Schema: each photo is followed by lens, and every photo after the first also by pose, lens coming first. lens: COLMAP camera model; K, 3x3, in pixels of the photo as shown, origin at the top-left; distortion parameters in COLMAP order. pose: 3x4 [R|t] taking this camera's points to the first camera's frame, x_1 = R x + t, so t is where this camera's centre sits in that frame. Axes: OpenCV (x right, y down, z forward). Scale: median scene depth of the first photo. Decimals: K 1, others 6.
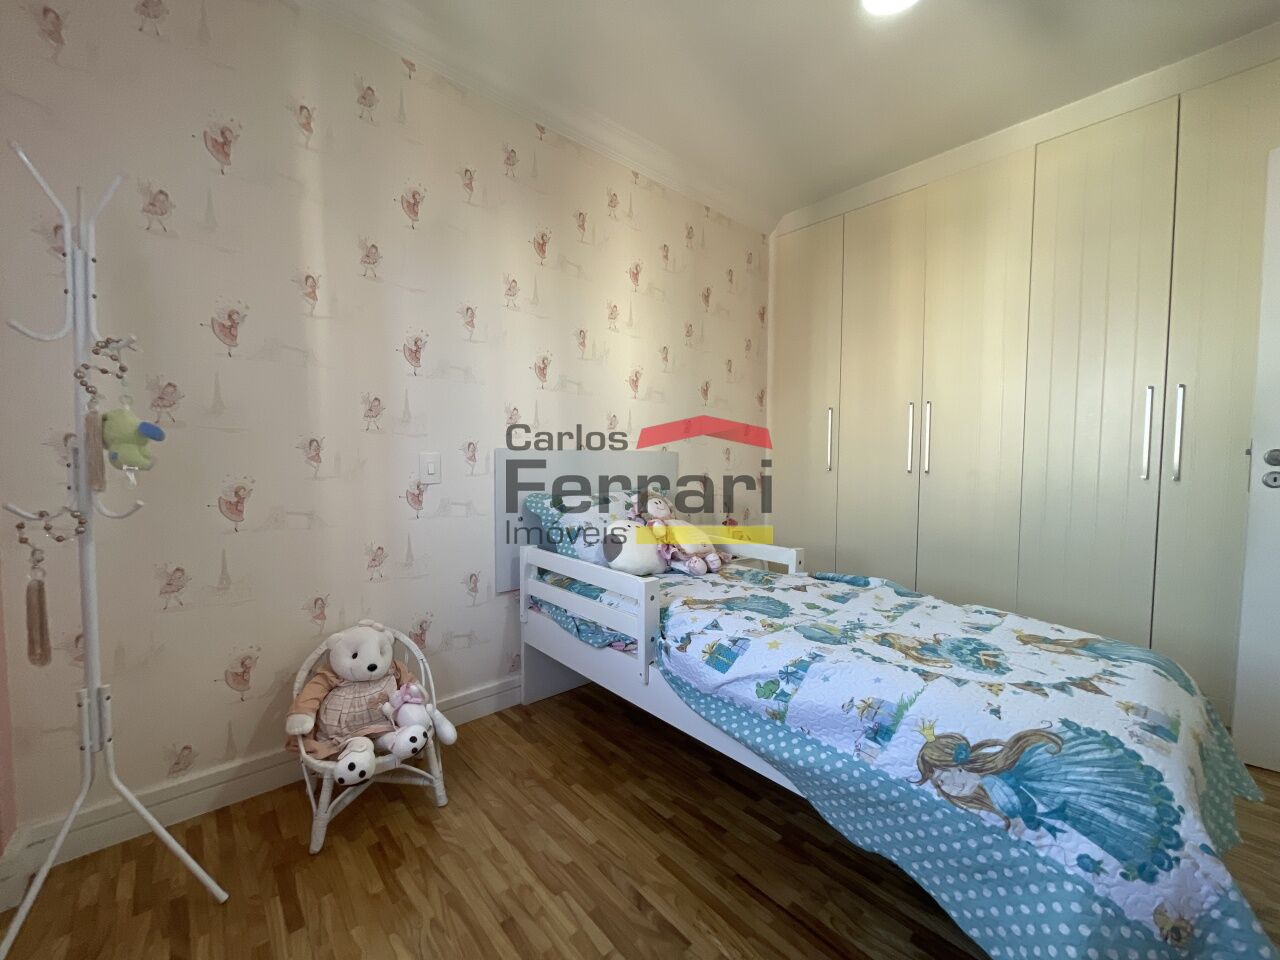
lens RADIAL K [[521.1, 0, 639.3], [0, 521.1, 477.8], [0, 0, 1]] dist [-0.000826, 0.000536]
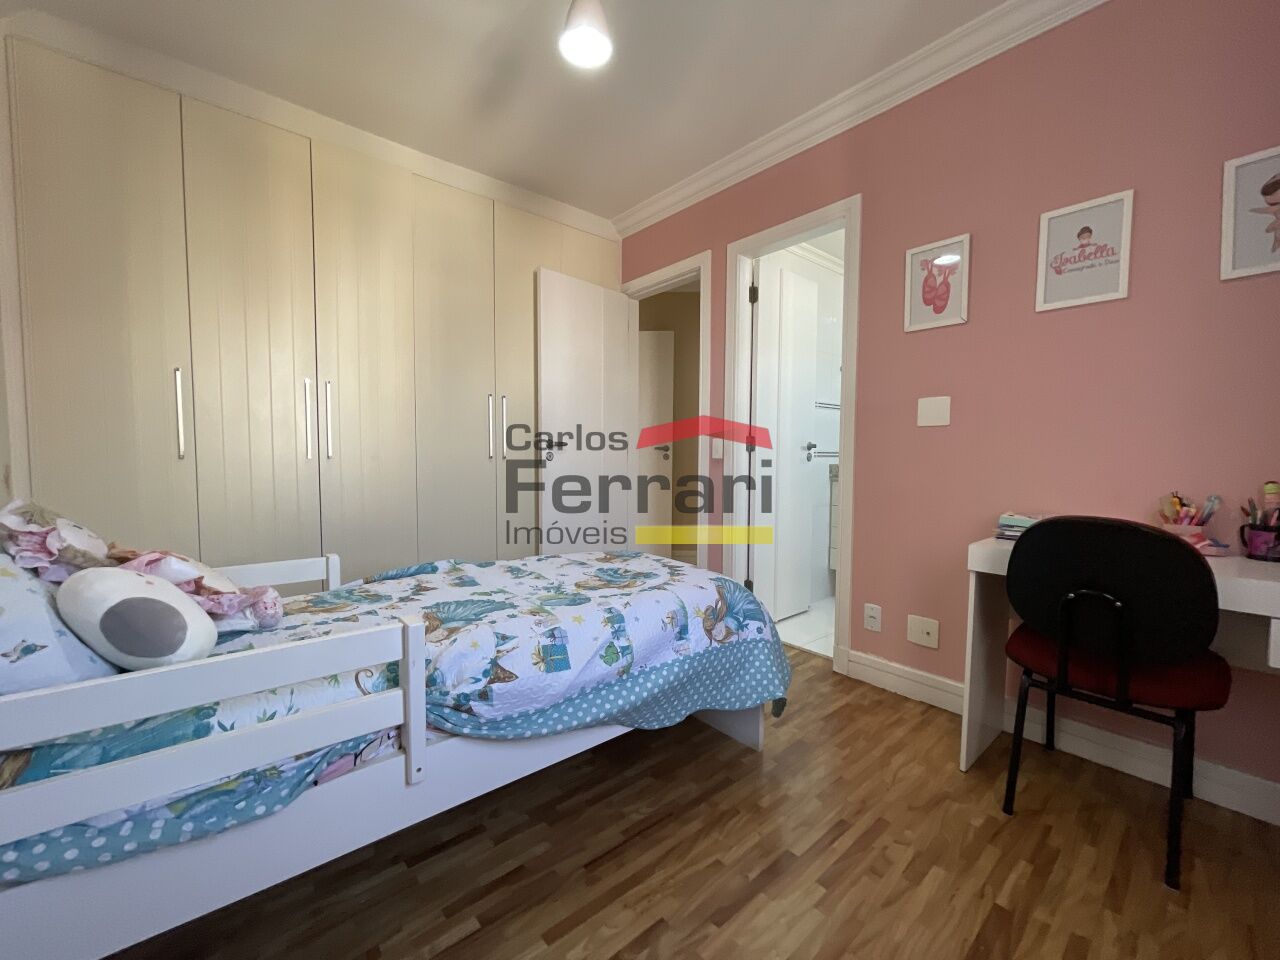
lens RADIAL K [[521.1, 0, 640.7], [0, 521.1, 480.3], [0, 0, 1]] dist [-0.000826, 0.000536]
pose [[0.025171, -0.056771, 0.998070, -0.718901], [0.041825, 0.997572, 0.055688, 0.001332], [-0.998808, 0.040342, 0.027484, 0.830598]]
